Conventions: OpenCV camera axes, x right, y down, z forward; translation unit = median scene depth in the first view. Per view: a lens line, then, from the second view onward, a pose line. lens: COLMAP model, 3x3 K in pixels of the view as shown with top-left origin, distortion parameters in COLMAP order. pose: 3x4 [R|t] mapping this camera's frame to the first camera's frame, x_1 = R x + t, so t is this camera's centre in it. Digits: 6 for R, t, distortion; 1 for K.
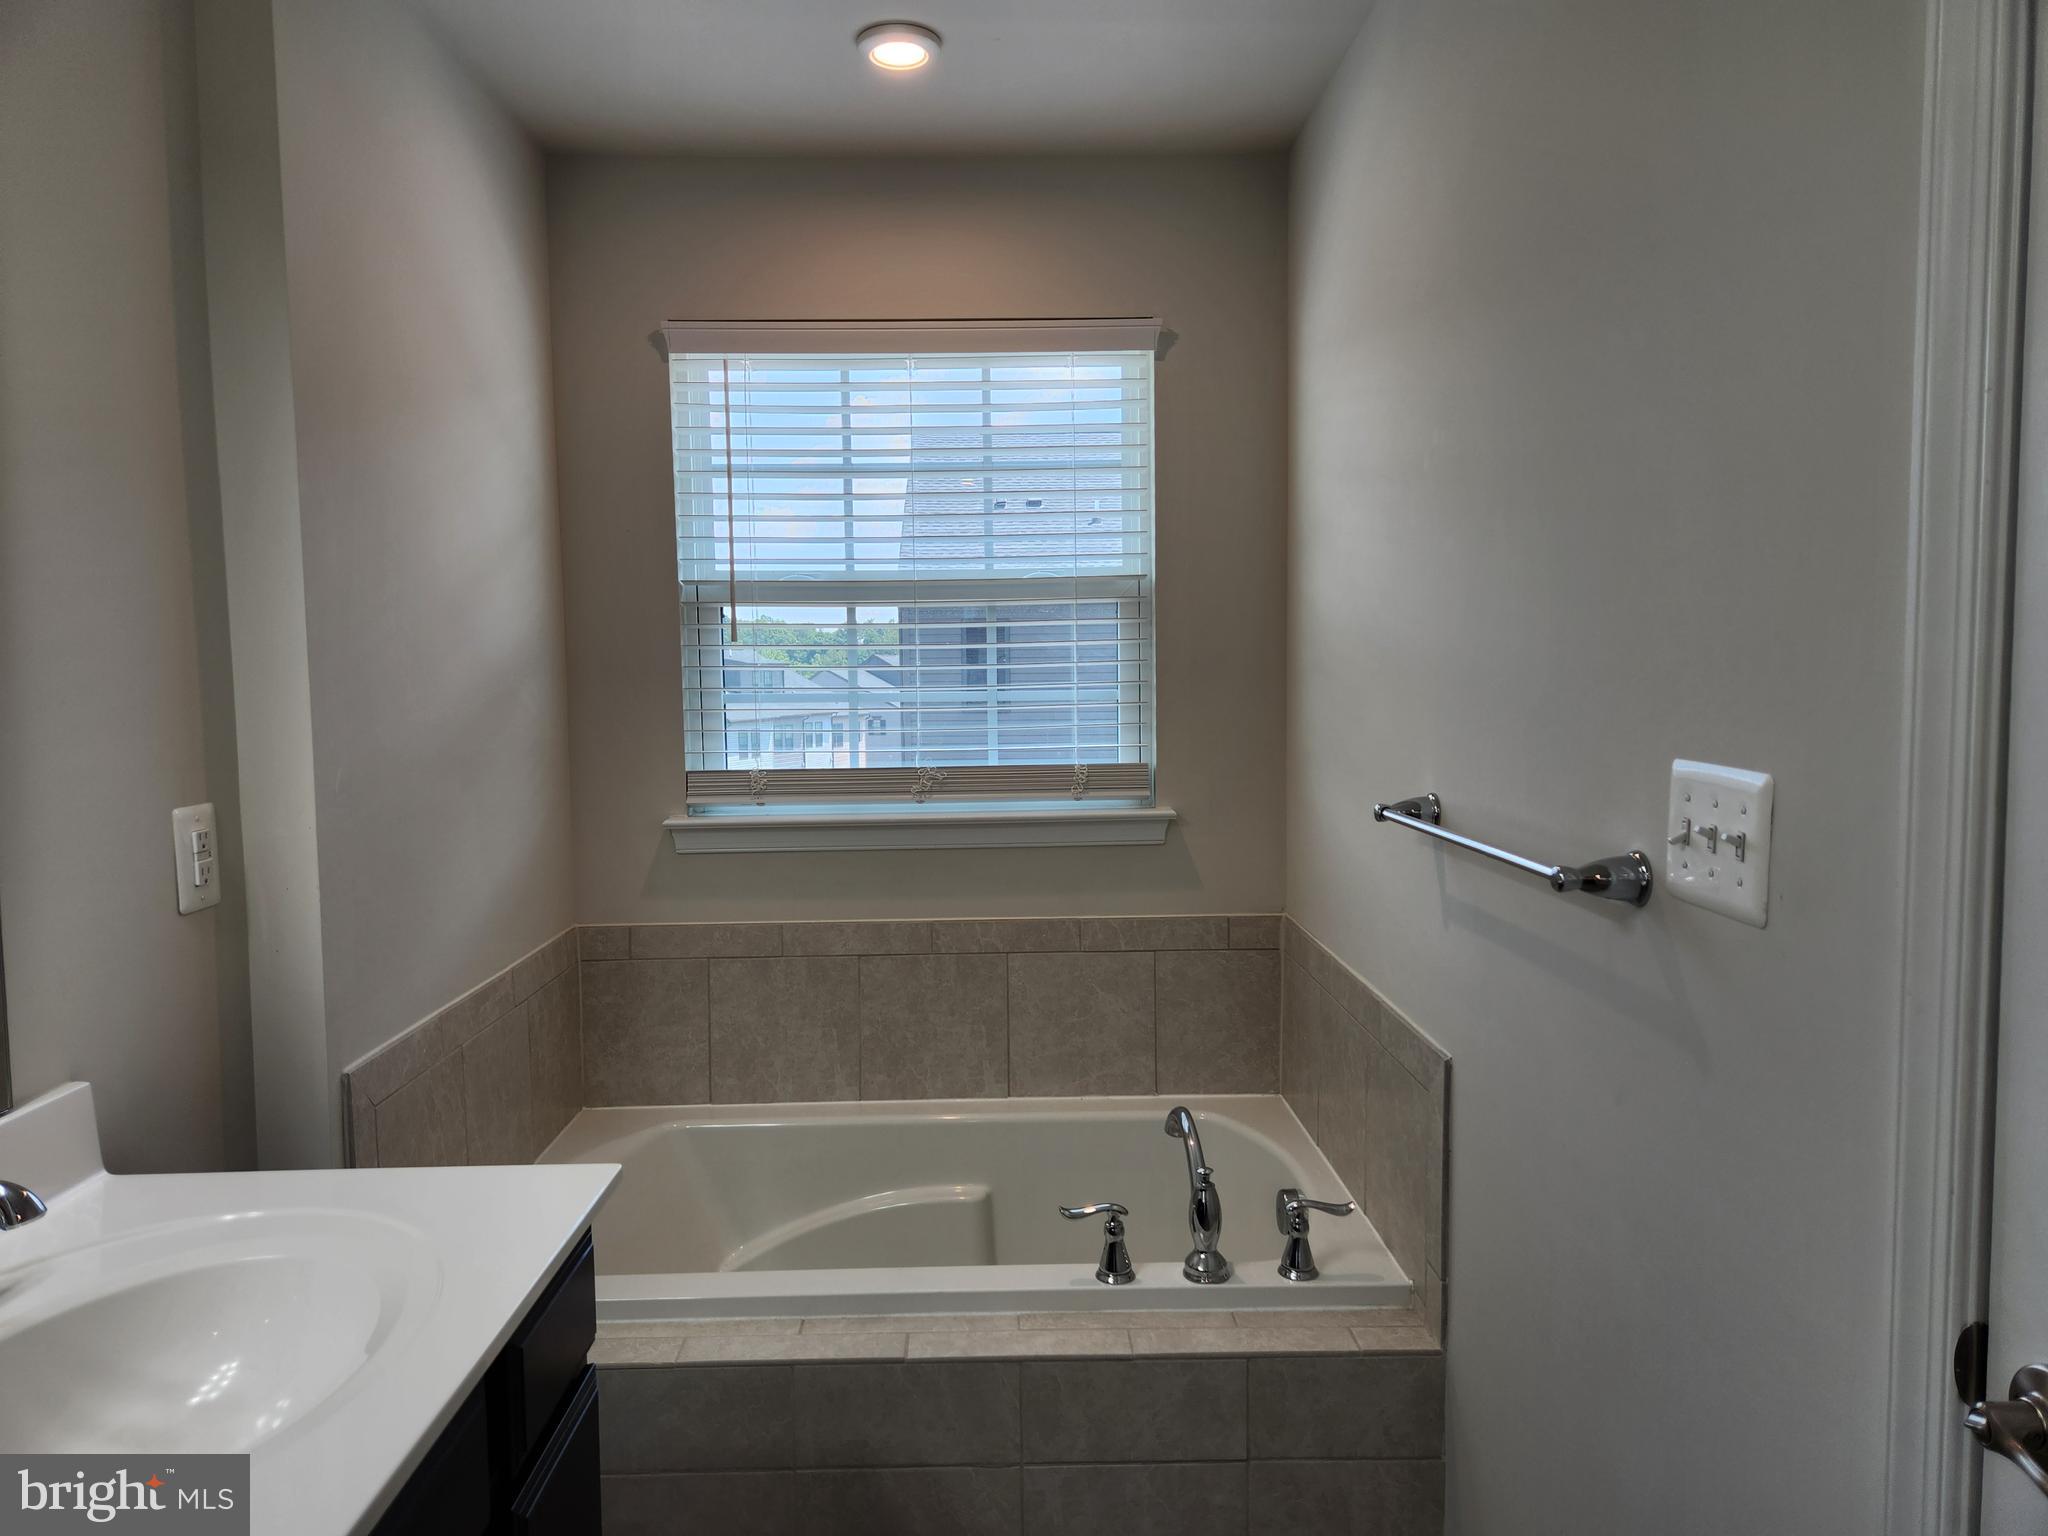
lens RADIAL K [[1413.1, 0, 1020.7], [0, 1413.1, 782.4], [0, 0, 1]] dist [0.071848, -0.069028]
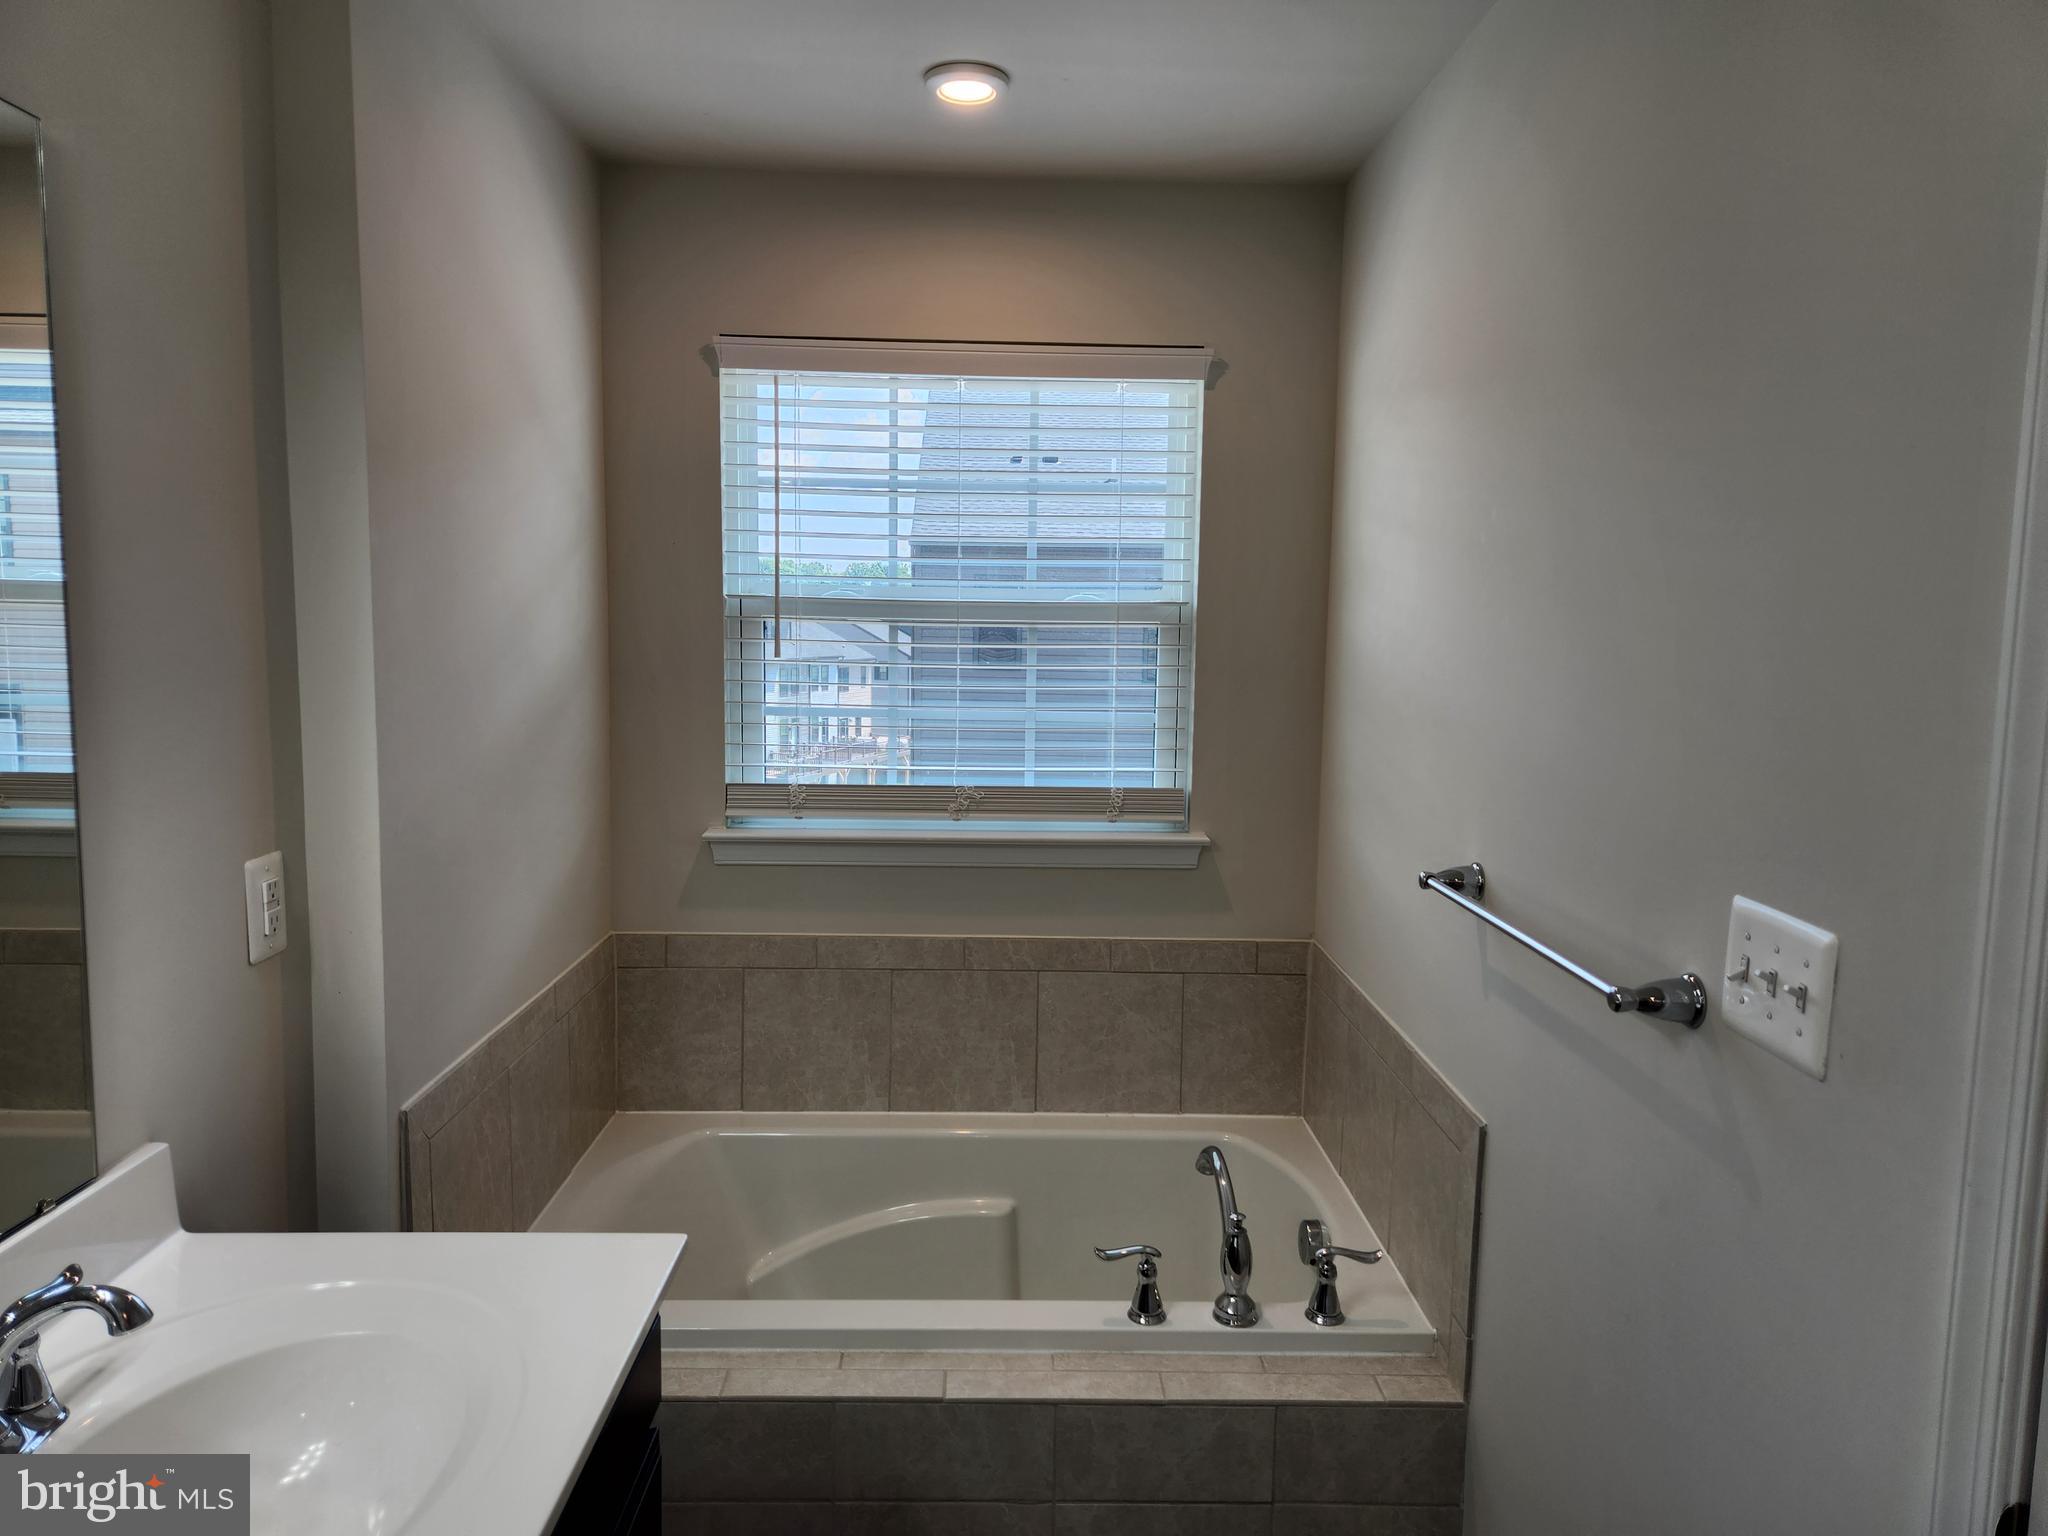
lens RADIAL K [[1412.0, 0, 1037.6], [0, 1412.0, 774.1], [0, 0, 1]] dist [0.070719, -0.069704]
pose [[0.999483, 0.030058, 0.011440, -0.026439], [-0.030421, 0.998991, 0.033033, -0.055295], [-0.010436, -0.033364, 0.999389, -0.008266]]
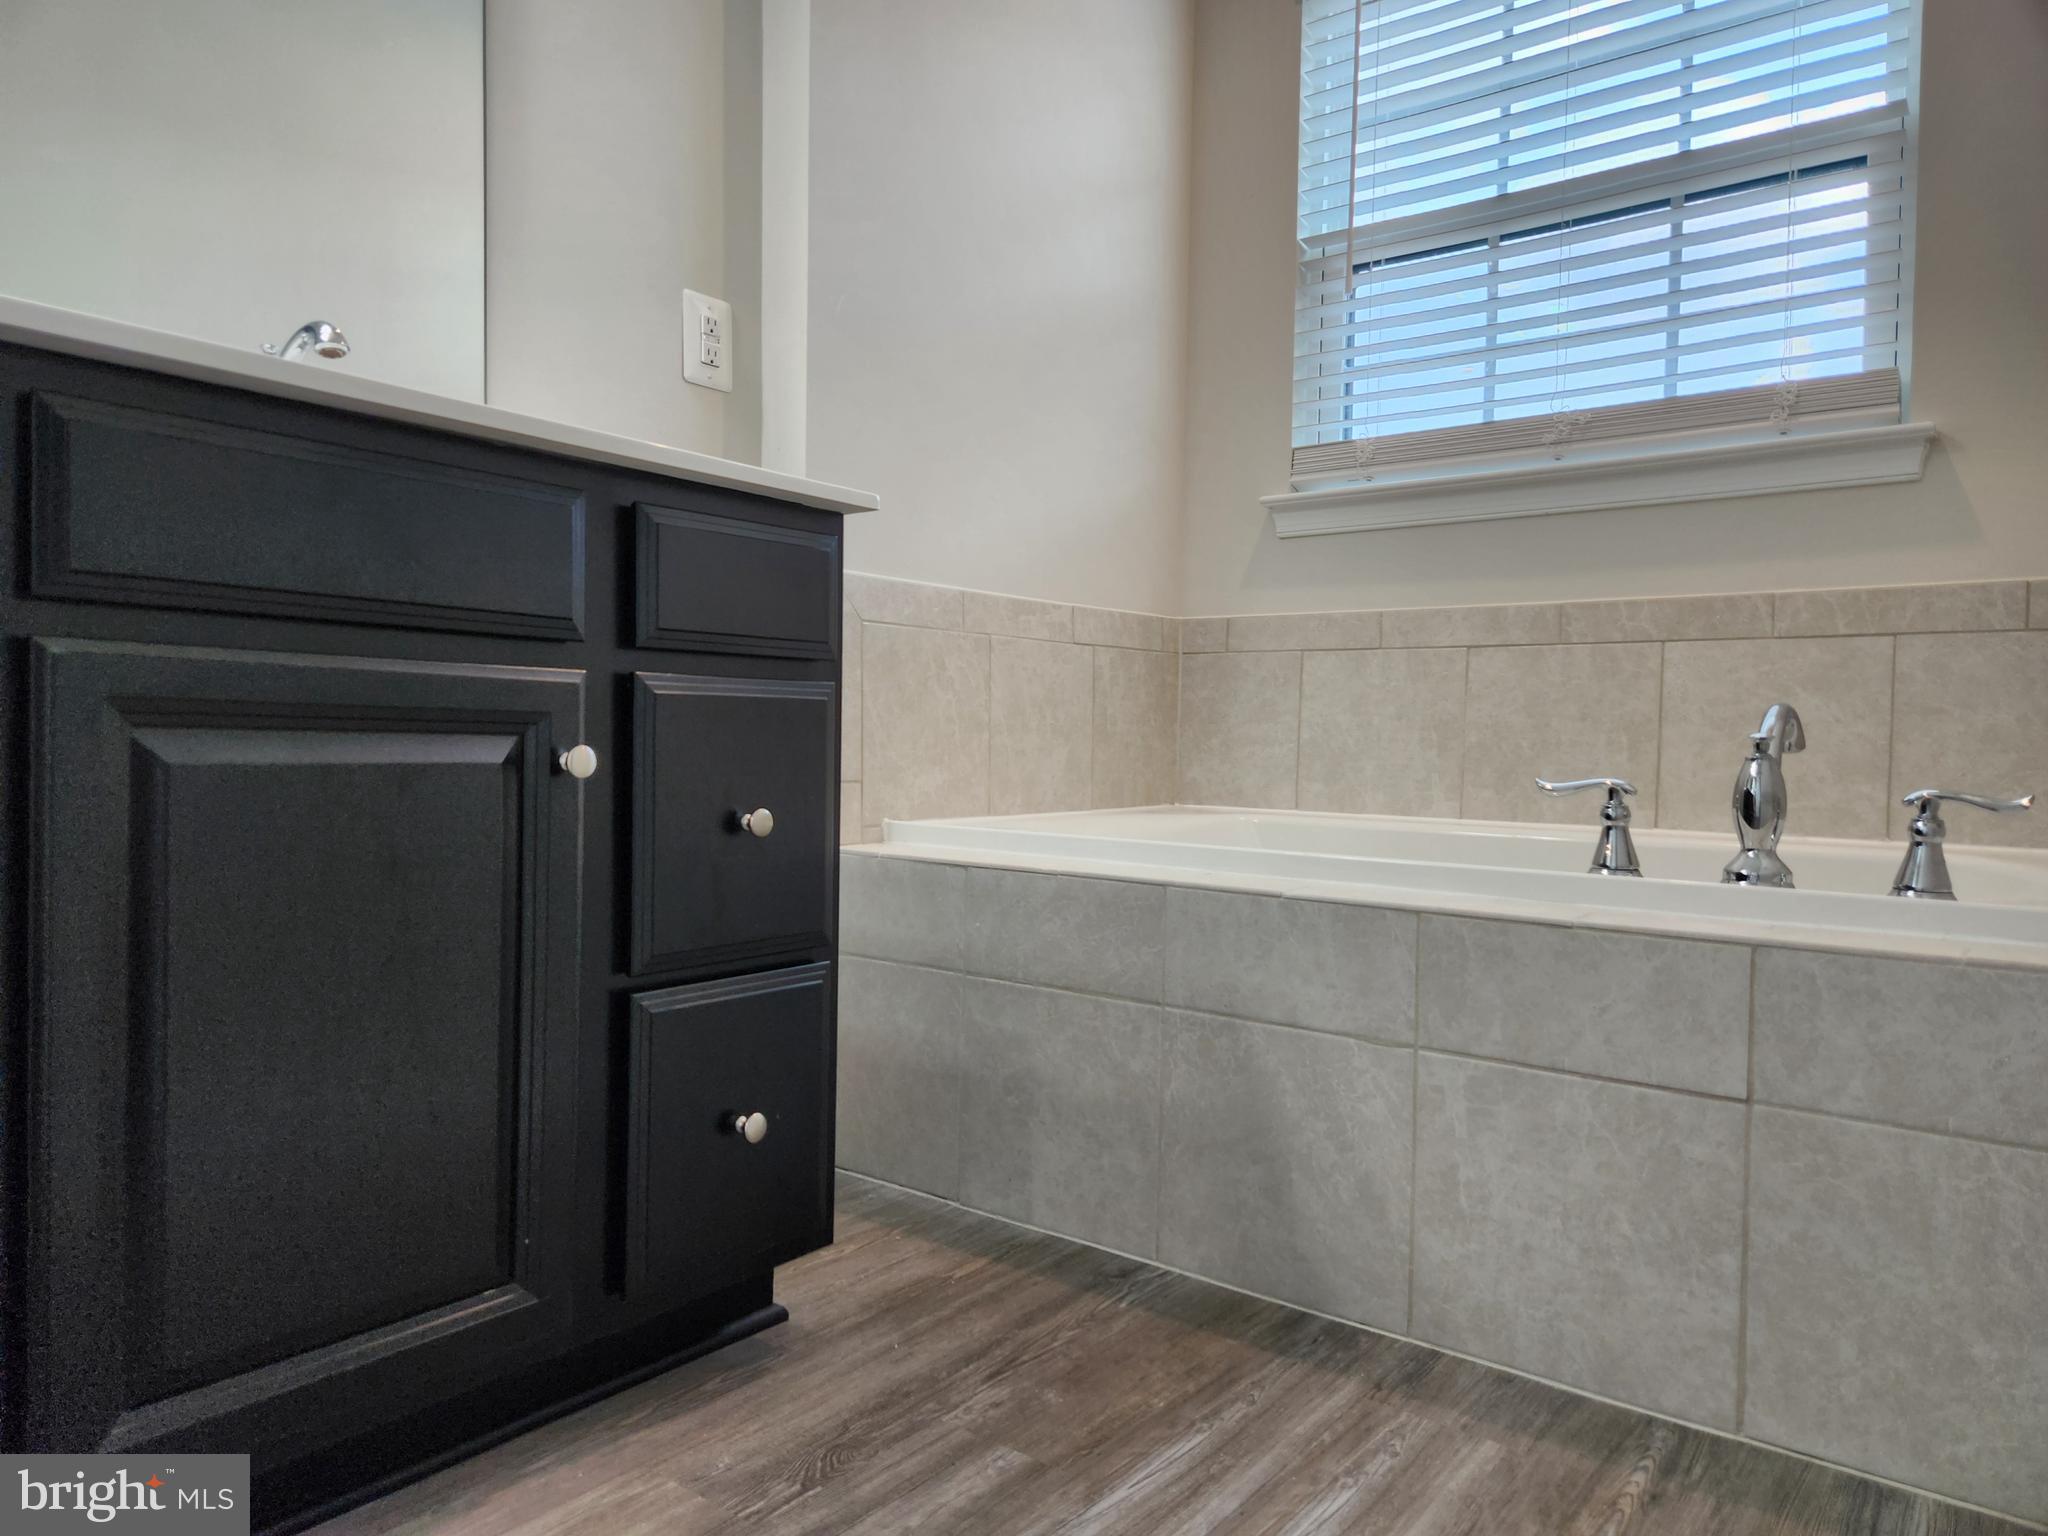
lens RADIAL K [[1401.8, 0, 933.8], [0, 1401.8, 766.0], [0, 0, 1]] dist [0.071067, -0.062839]
pose [[0.753642, 0.040845, -0.656015, 0.209395], [-0.084449, 0.995812, -0.035014, 0.256485], [0.651838, 0.081788, 0.753935, 0.158801]]
